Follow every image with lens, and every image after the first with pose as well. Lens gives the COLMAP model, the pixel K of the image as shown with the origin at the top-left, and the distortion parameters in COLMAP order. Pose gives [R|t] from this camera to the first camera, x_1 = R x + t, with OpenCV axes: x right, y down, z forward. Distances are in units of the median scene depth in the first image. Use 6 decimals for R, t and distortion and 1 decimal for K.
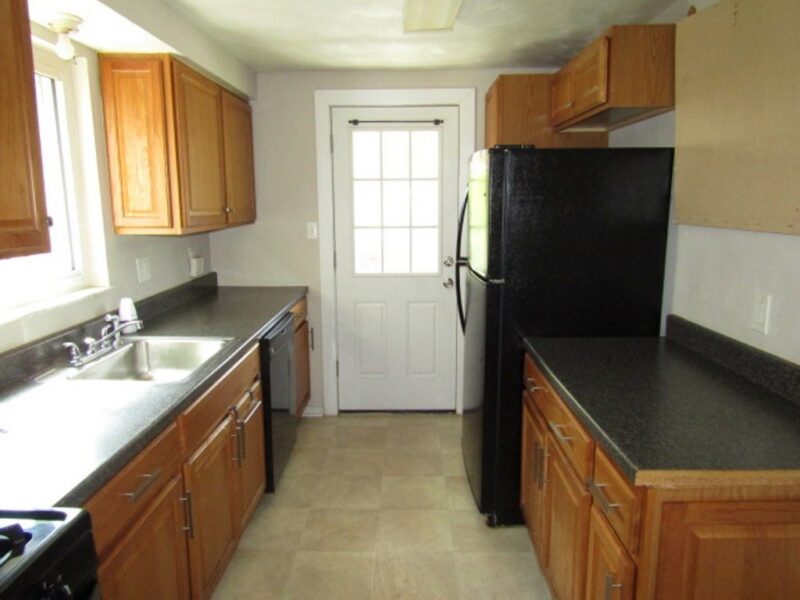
lens RADIAL K [[576.8, 0, 400.0], [0, 576.8, 300.0], [0, 0, 1]] dist [0.001379, 0.000057]
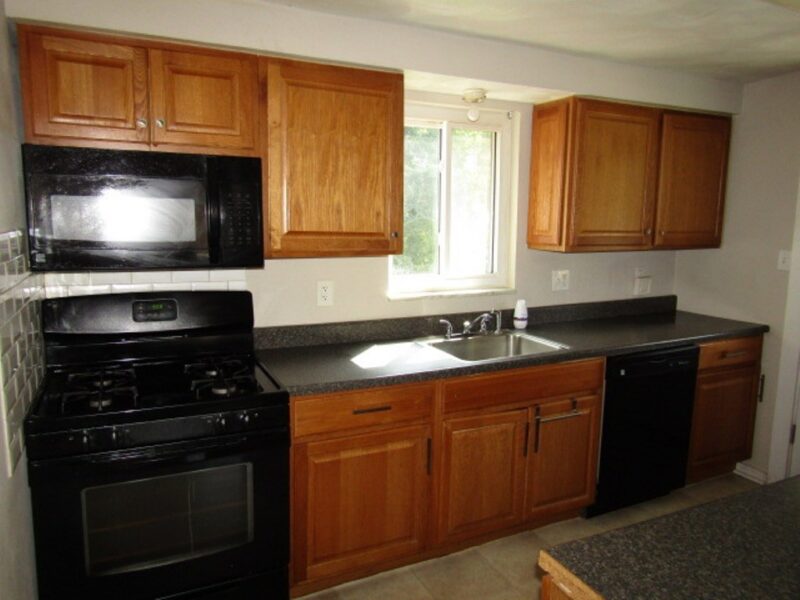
lens RADIAL K [[576.8, 0, 400.0], [0, 576.8, 300.0], [0, 0, 1]] dist [0.001379, 0.000057]
pose [[0.449311, 0.130699, -0.883763, 0.486453], [-0.162290, 0.984722, 0.063121, -0.038156], [0.878511, 0.115065, 0.463657, 0.191782]]
